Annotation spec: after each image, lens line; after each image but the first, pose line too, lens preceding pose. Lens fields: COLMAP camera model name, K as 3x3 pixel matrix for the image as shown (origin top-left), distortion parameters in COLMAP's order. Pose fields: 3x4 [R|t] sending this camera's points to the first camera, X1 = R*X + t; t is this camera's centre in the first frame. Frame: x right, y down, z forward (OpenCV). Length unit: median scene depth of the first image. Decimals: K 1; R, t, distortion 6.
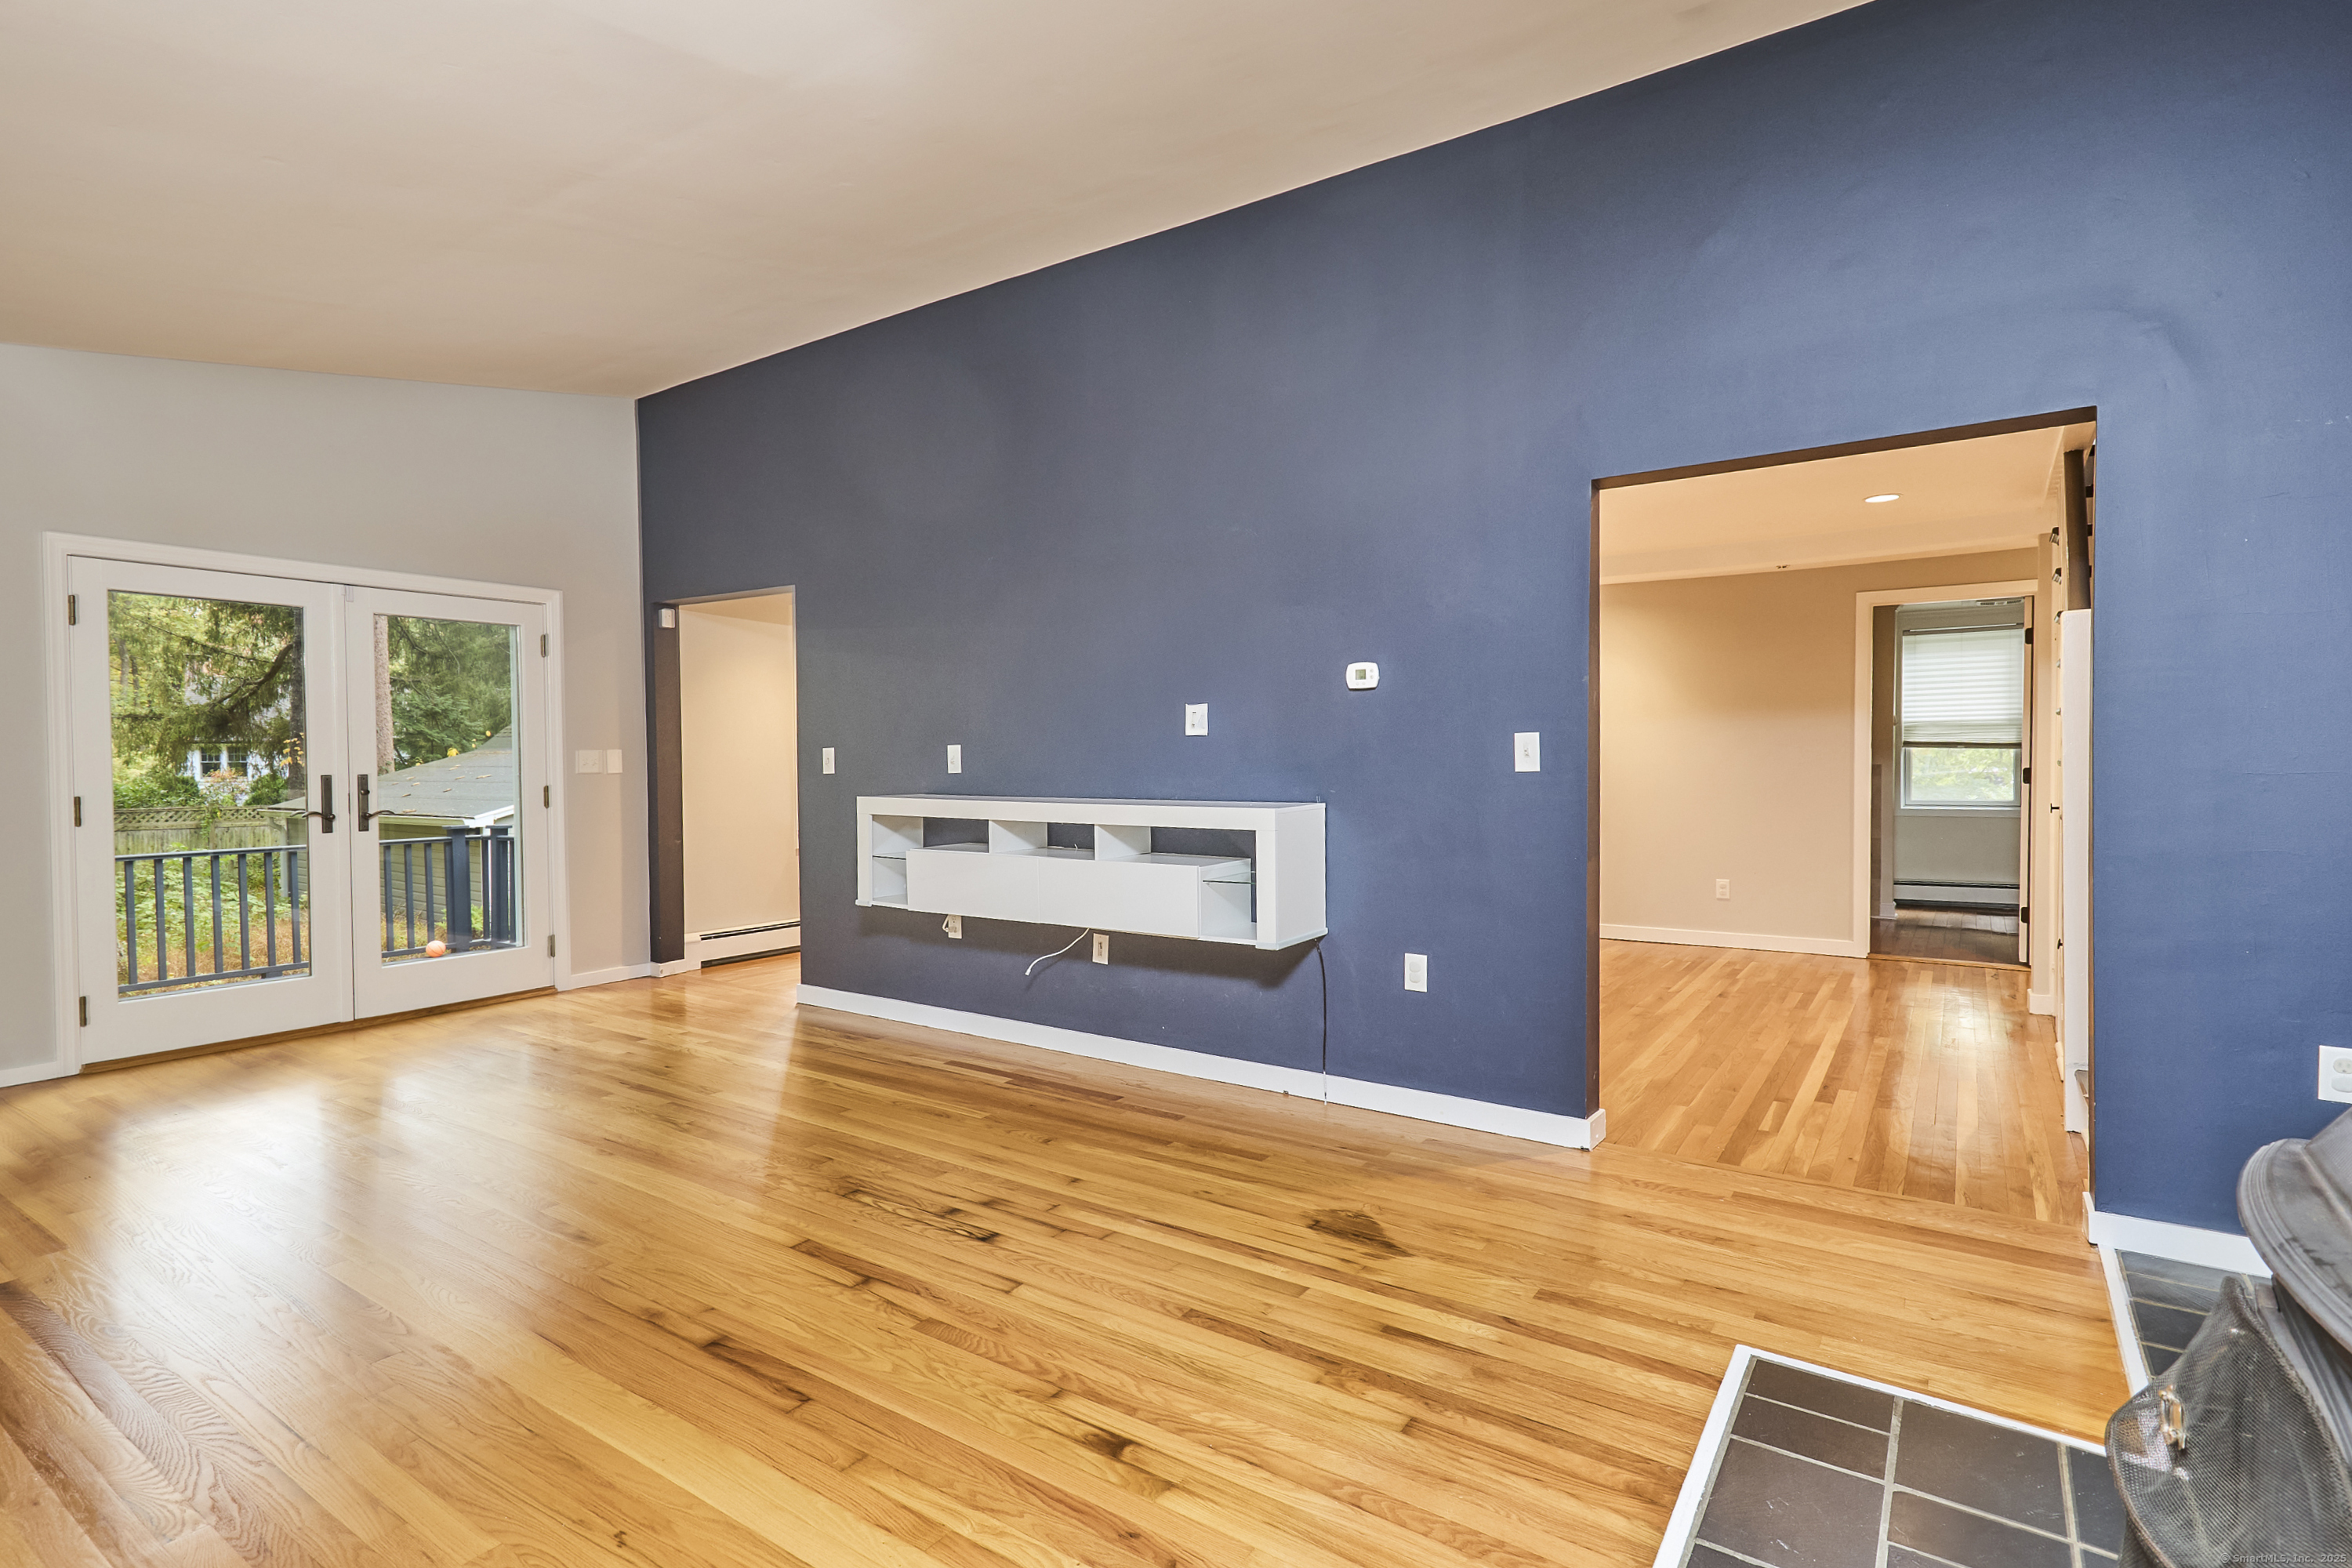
lens RADIAL K [[1137.5, 0, 1177.8], [0, 1137.5, 777.0], [0, 0, 1]] dist [-0.001663, 0.001686]
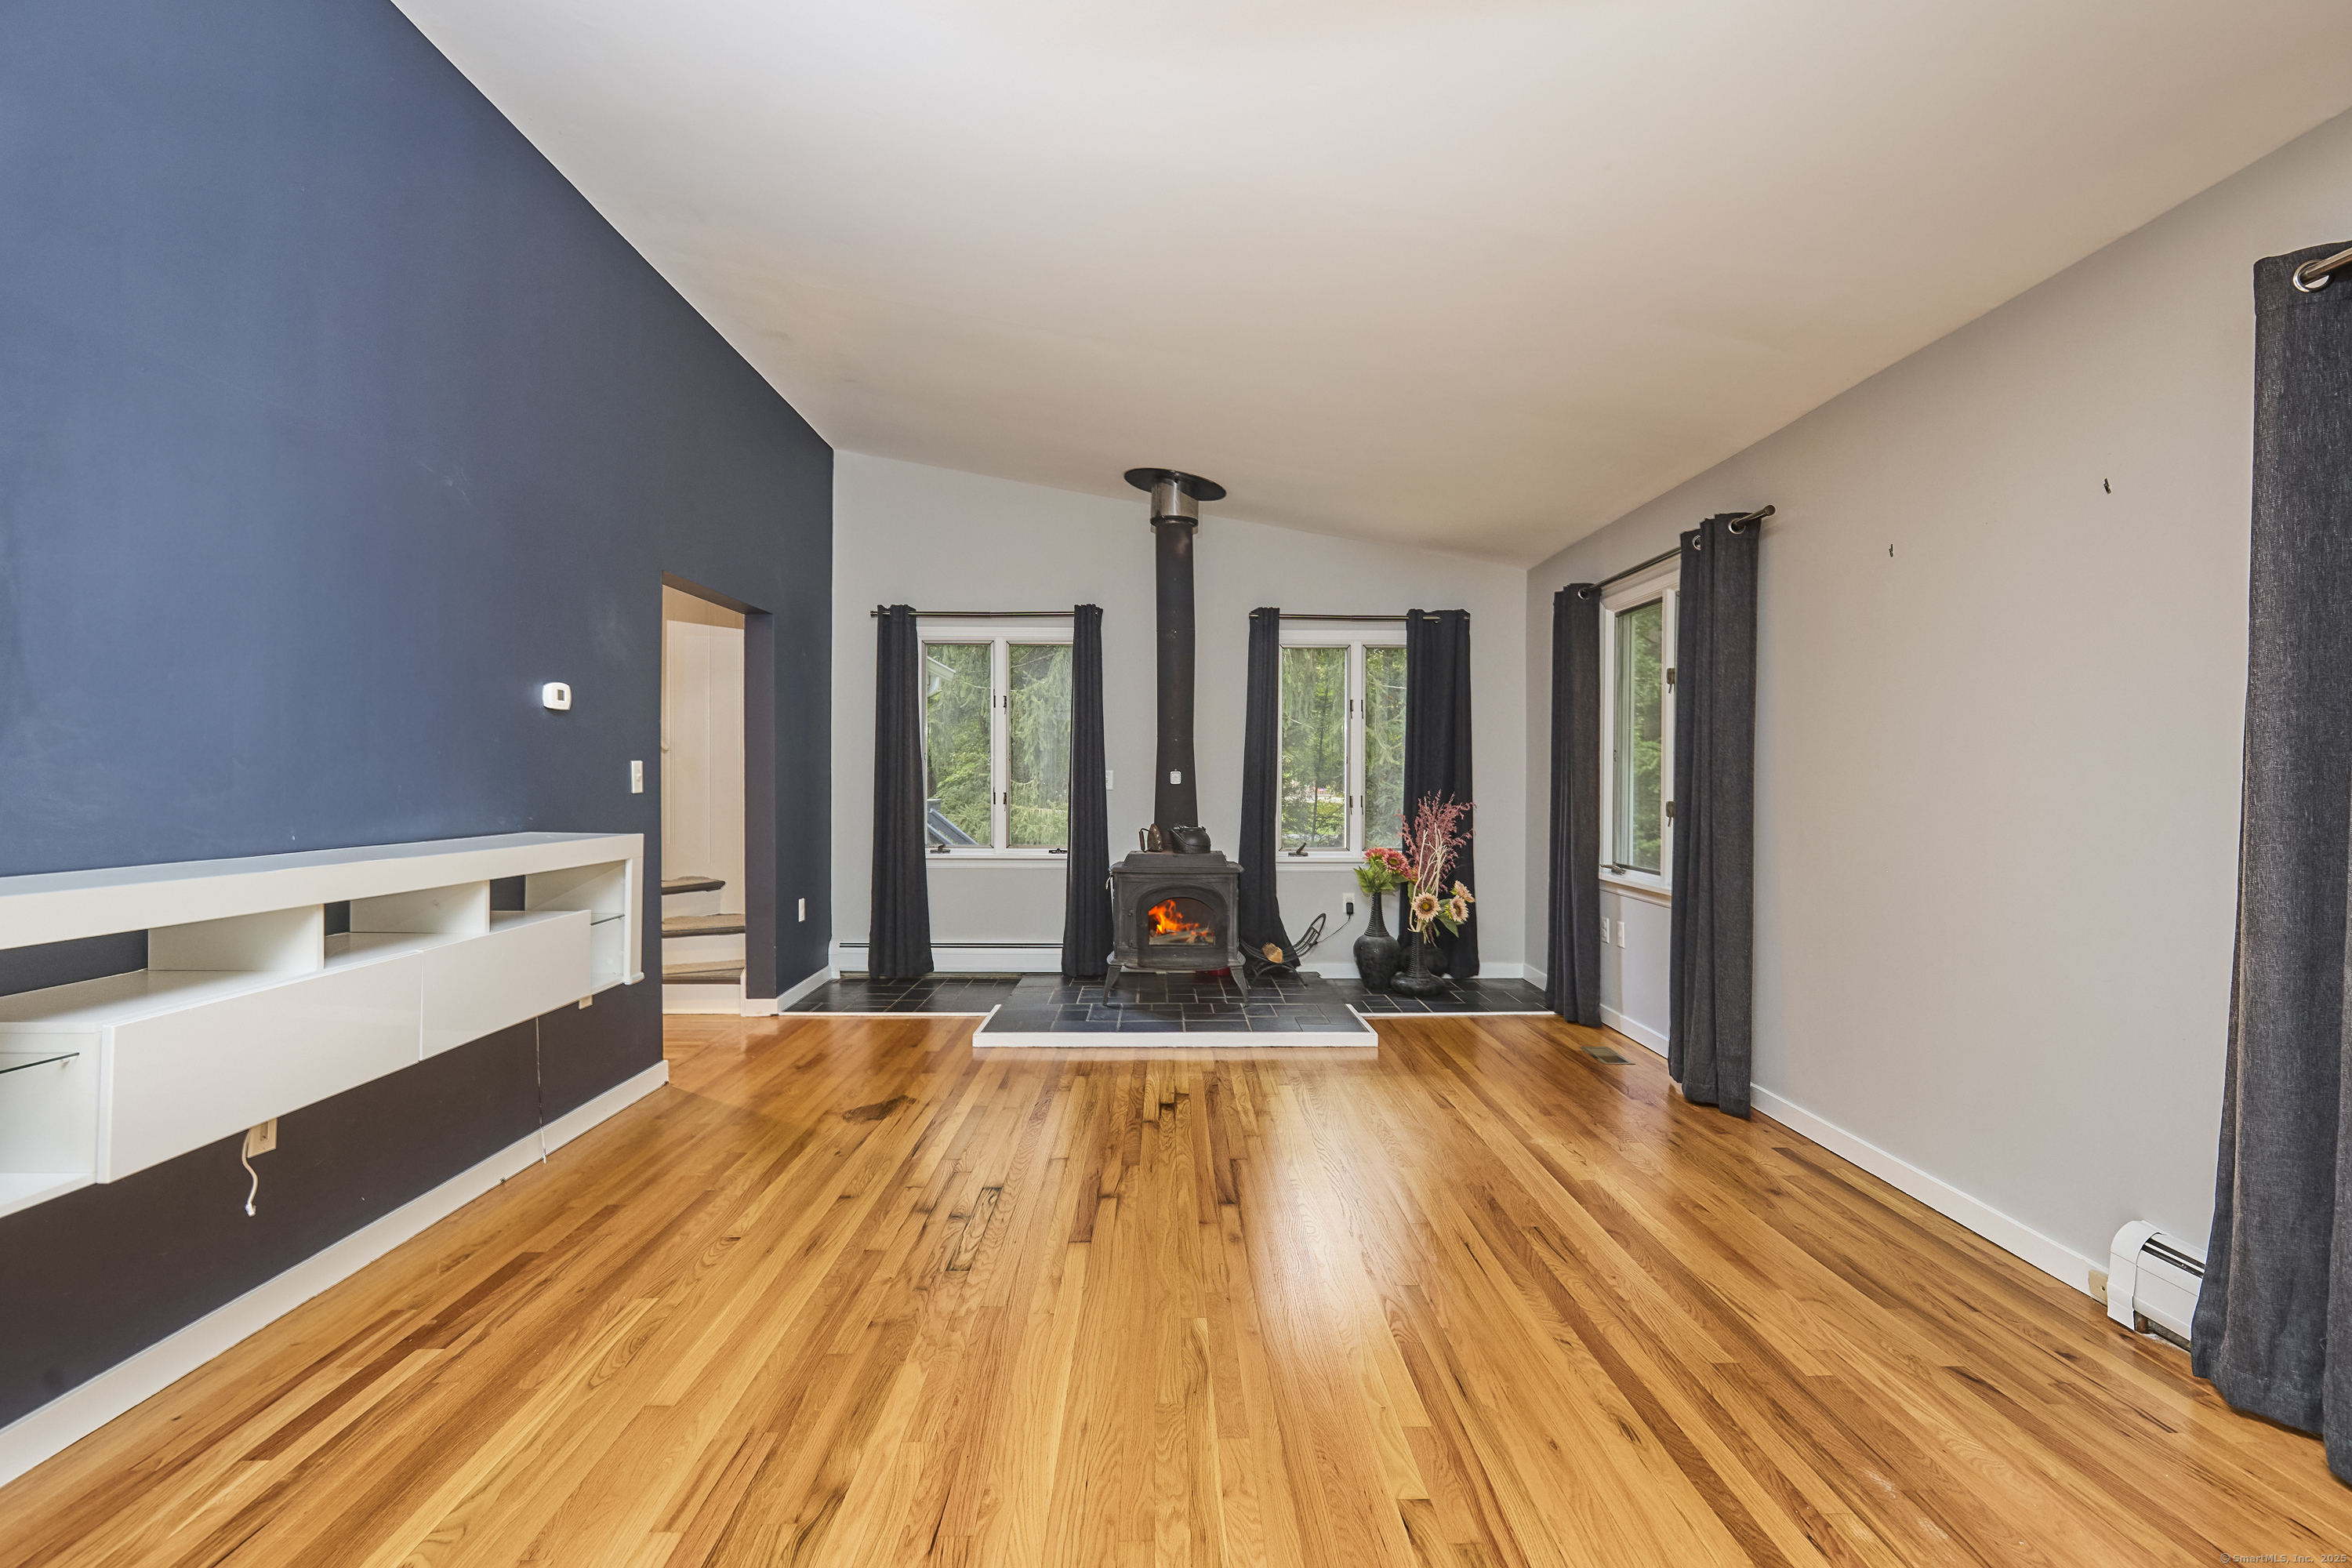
lens RADIAL K [[1074.4, 0, 1182.6], [0, 1074.4, 780.3], [0, 0, 1]] dist [0.003089, 0.000322]
pose [[-0.577342, 0.002422, 0.816499, -1.139430], [0.014519, 0.999868, 0.007300, -0.021438], [-0.816374, 0.016069, -0.577301, 1.414700]]
